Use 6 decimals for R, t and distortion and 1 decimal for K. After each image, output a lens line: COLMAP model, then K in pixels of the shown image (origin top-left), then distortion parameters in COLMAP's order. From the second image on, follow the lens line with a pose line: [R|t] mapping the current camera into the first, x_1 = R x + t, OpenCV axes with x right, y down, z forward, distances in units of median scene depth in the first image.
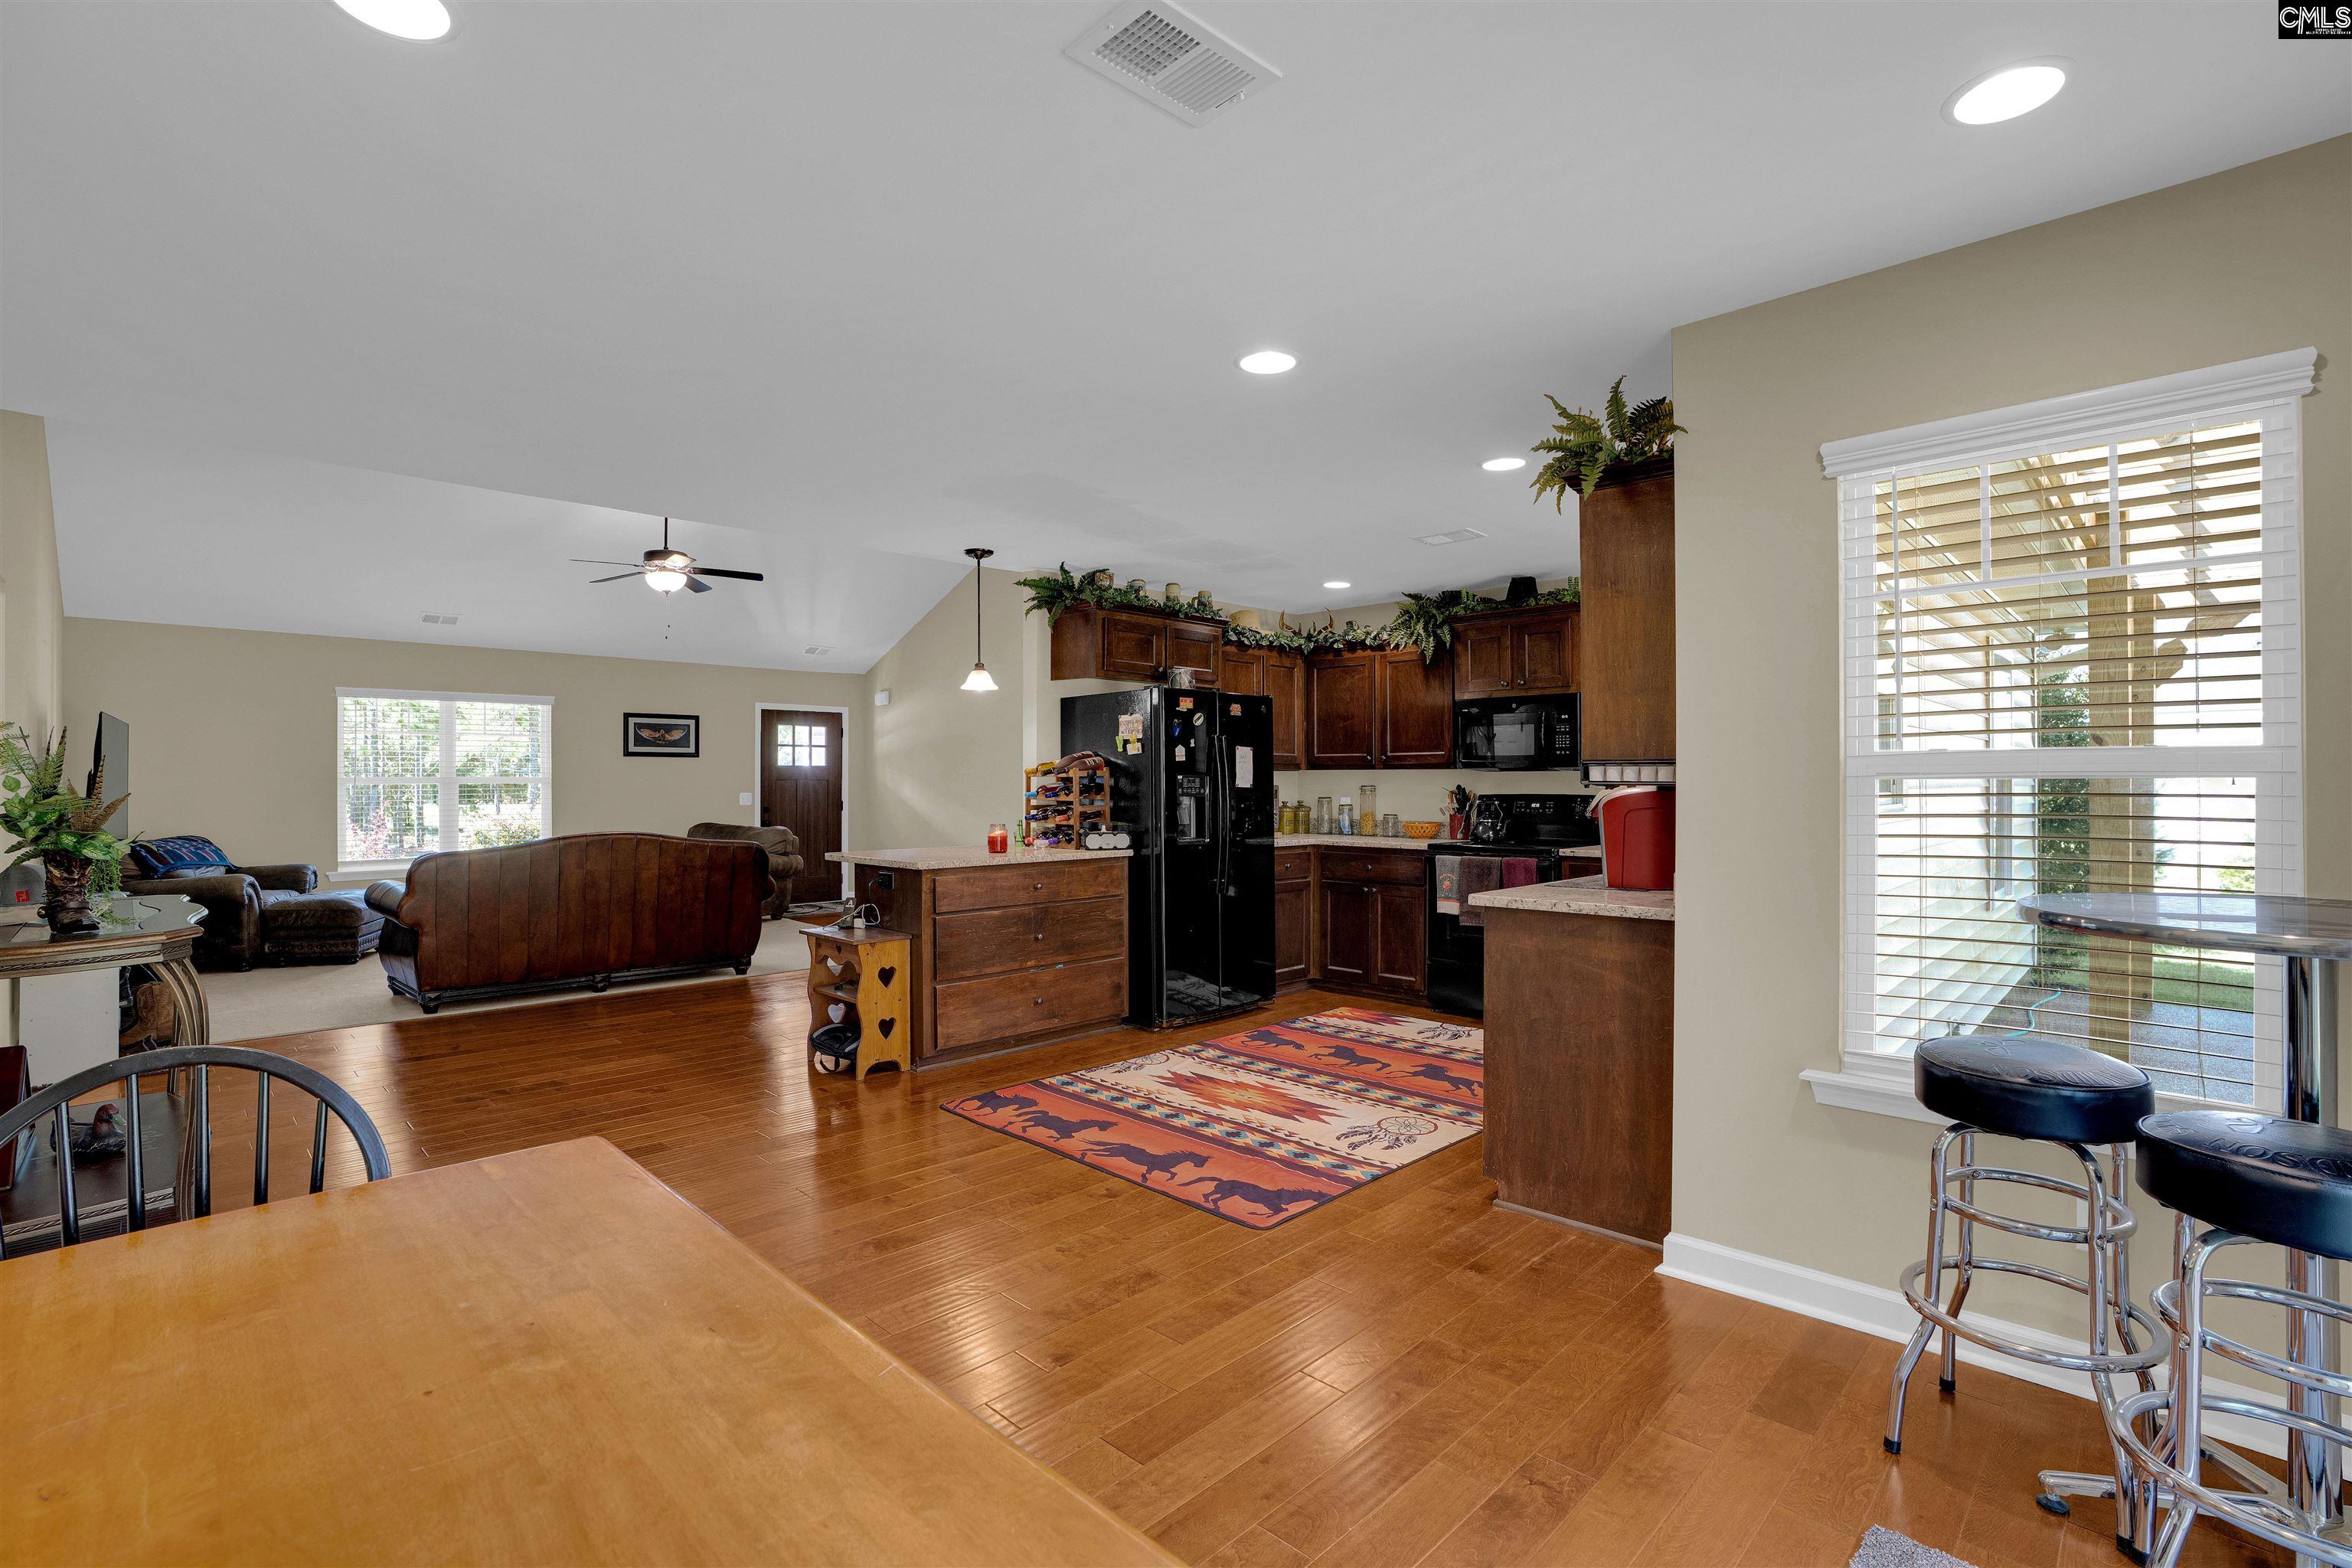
lens RADIAL K [[1080.2, 0, 1176.0], [0, 1080.2, 784.0], [0, 0, 1]] dist [-0.068013, 0.032008]
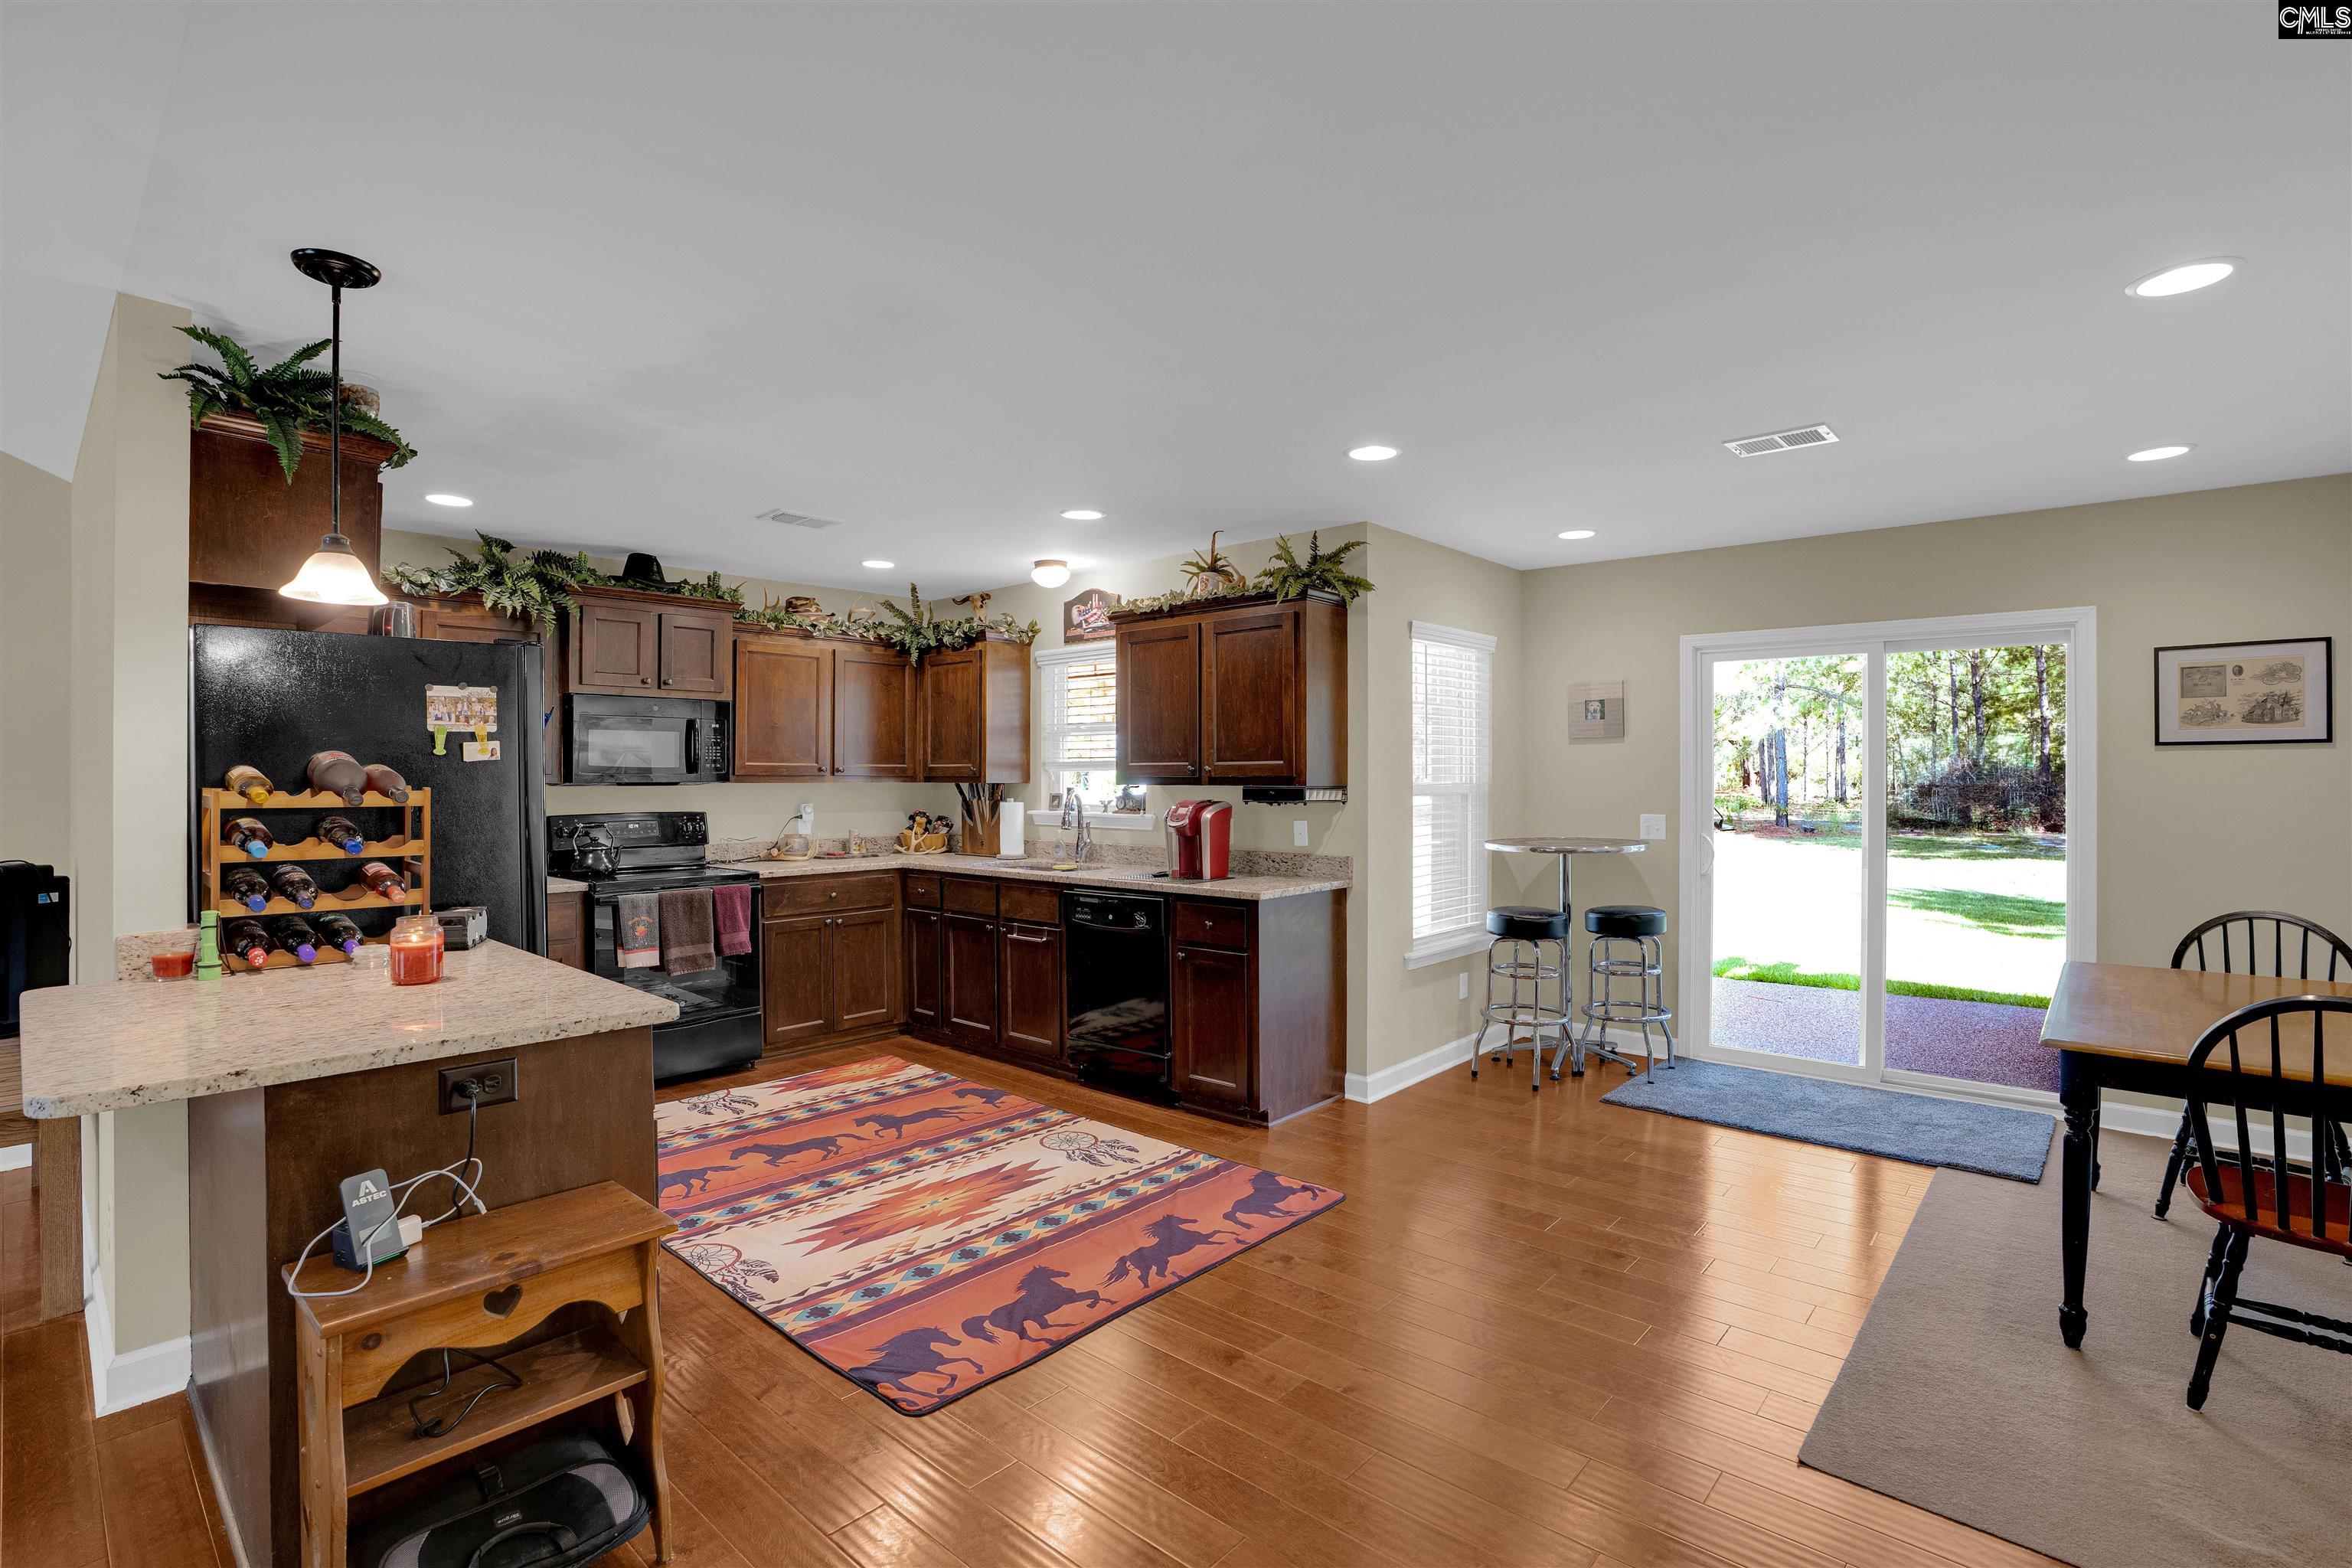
lens RADIAL K [[1106.4, 0, 1176.0], [0, 1106.4, 779.6], [0, 0, 1]] dist [-0.081898, 0.043346]
pose [[-0.055402, -0.003411, 0.998458, -0.611081], [0.003620, 0.999987, 0.003617, -0.019864], [-0.998458, 0.003814, -0.055389, 0.705710]]
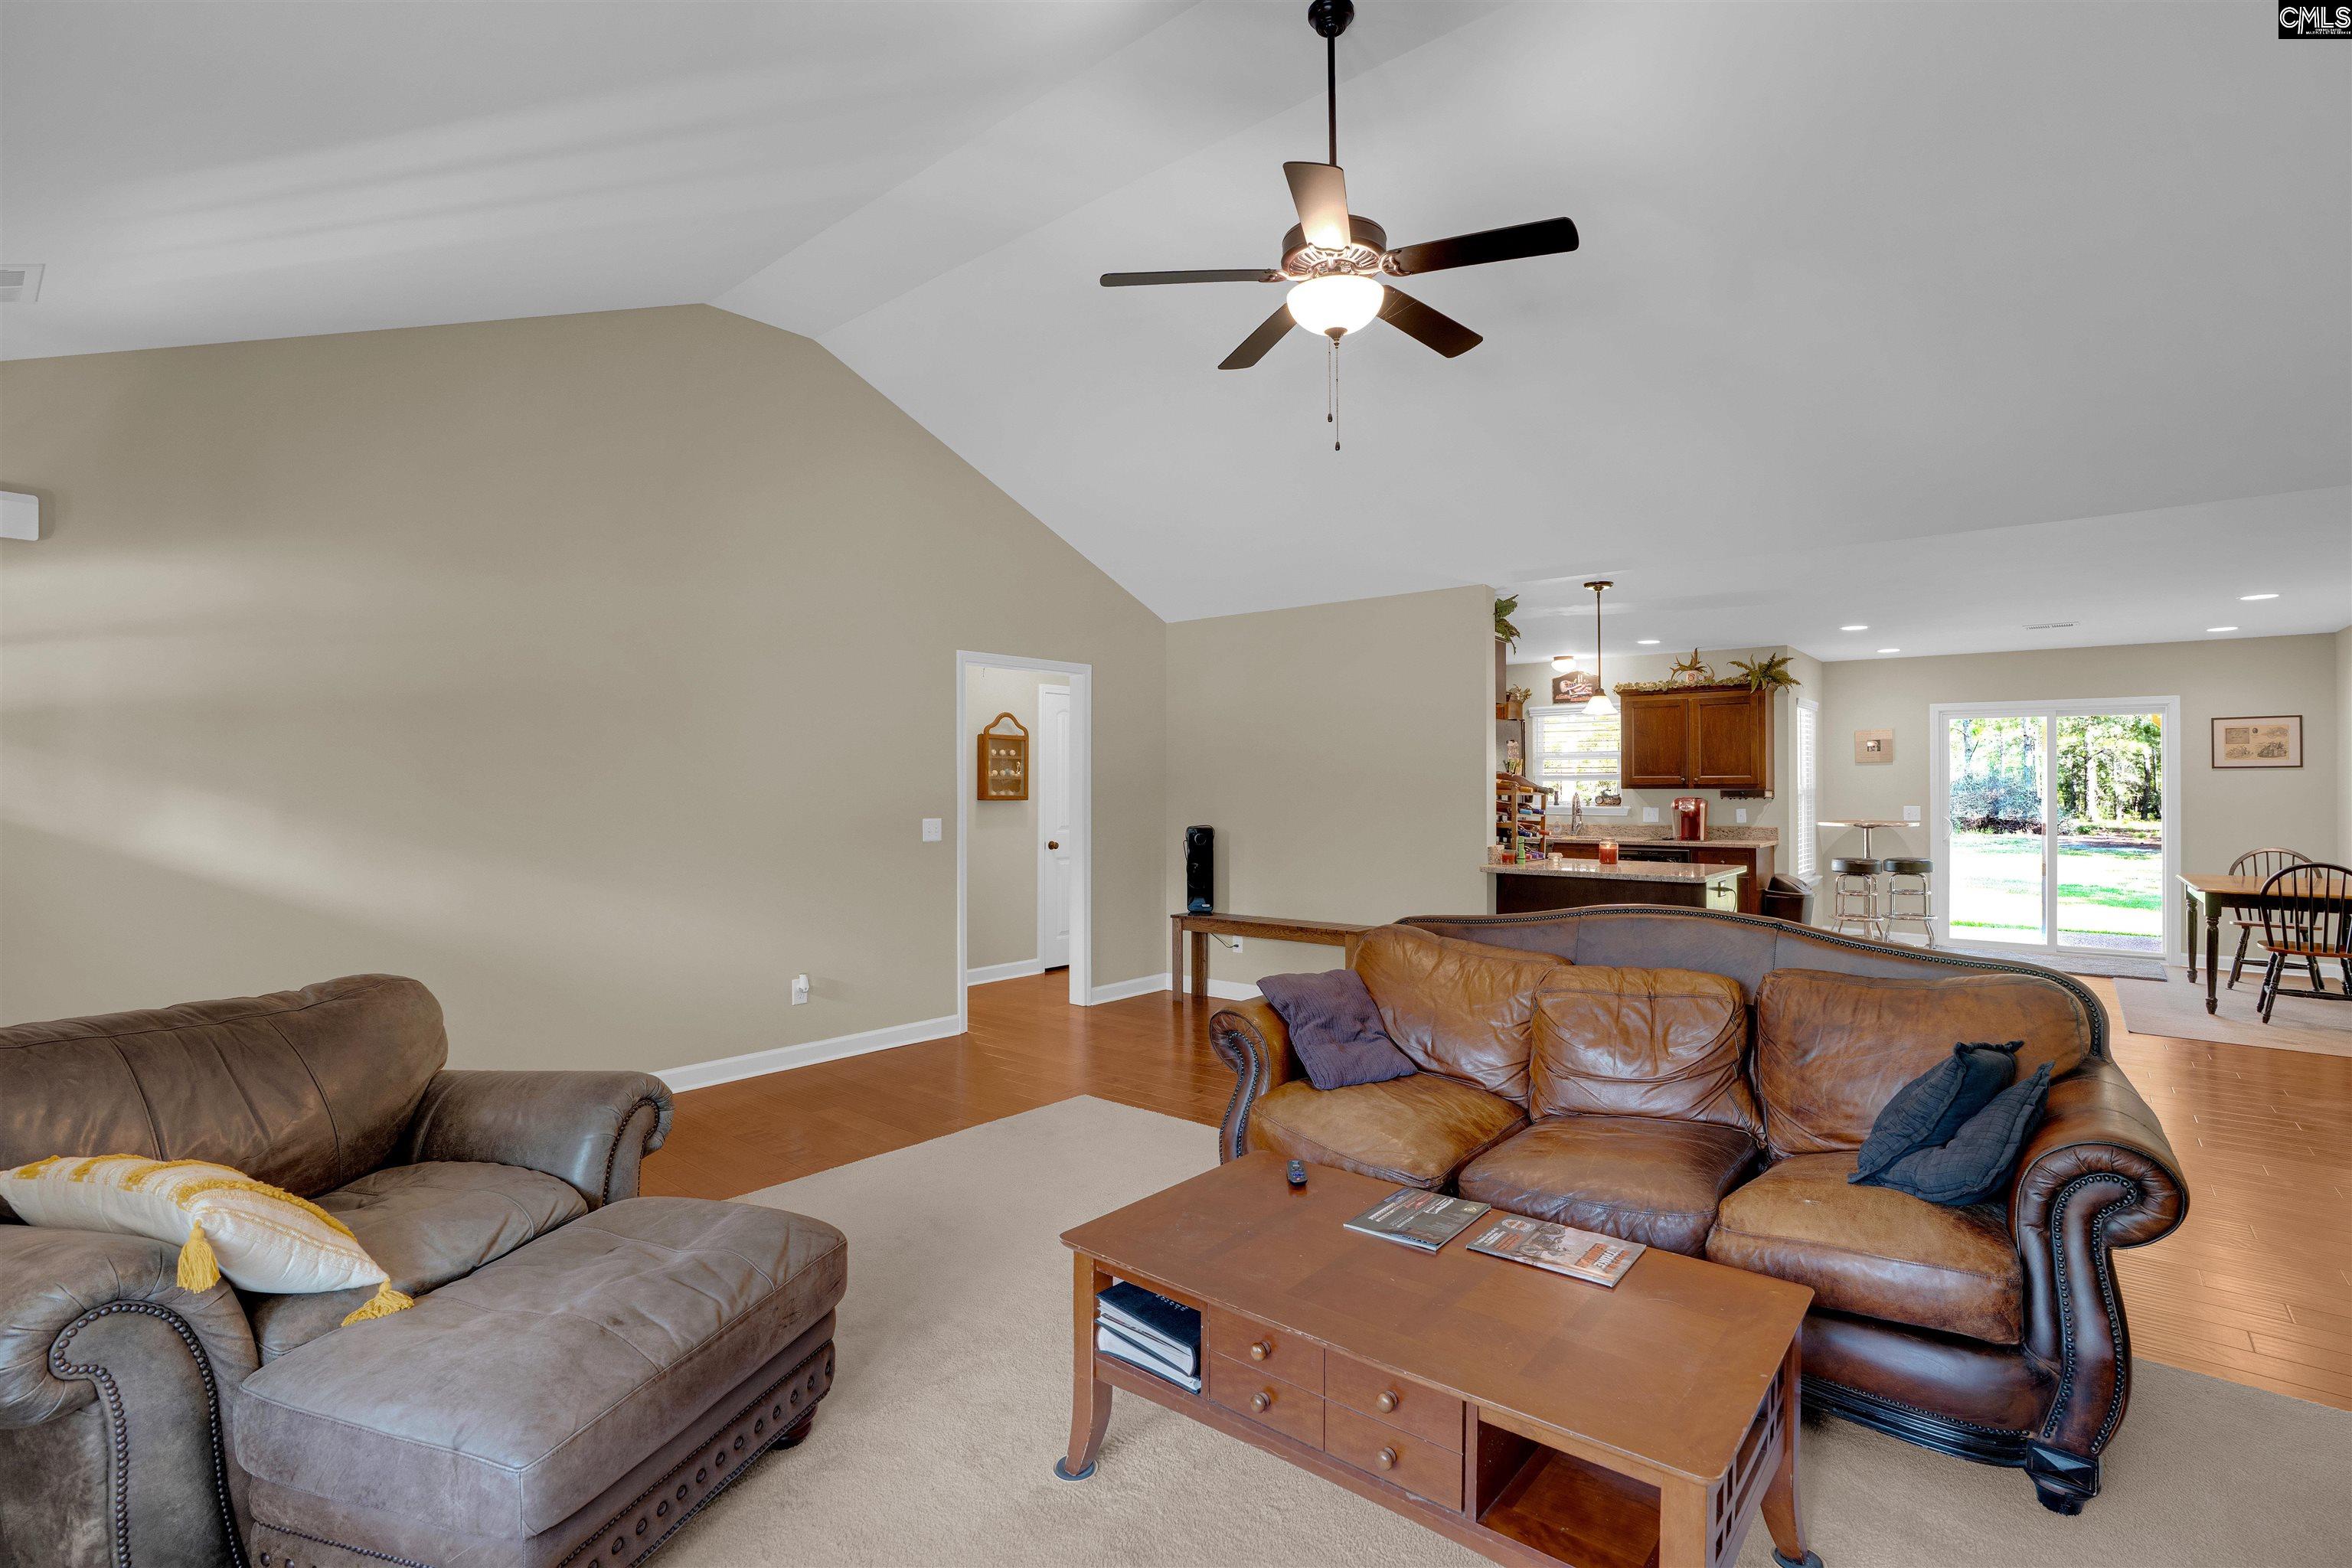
lens RADIAL K [[1106.4, 0, 1176.0], [0, 1106.4, 779.6], [0, 0, 1]] dist [-0.081898, 0.043346]
pose [[-0.089402, 0.007948, 0.995964, -1.226726], [0.002024, 0.999968, -0.007798, -0.014717], [-0.995994, 0.001319, -0.089416, 1.522356]]
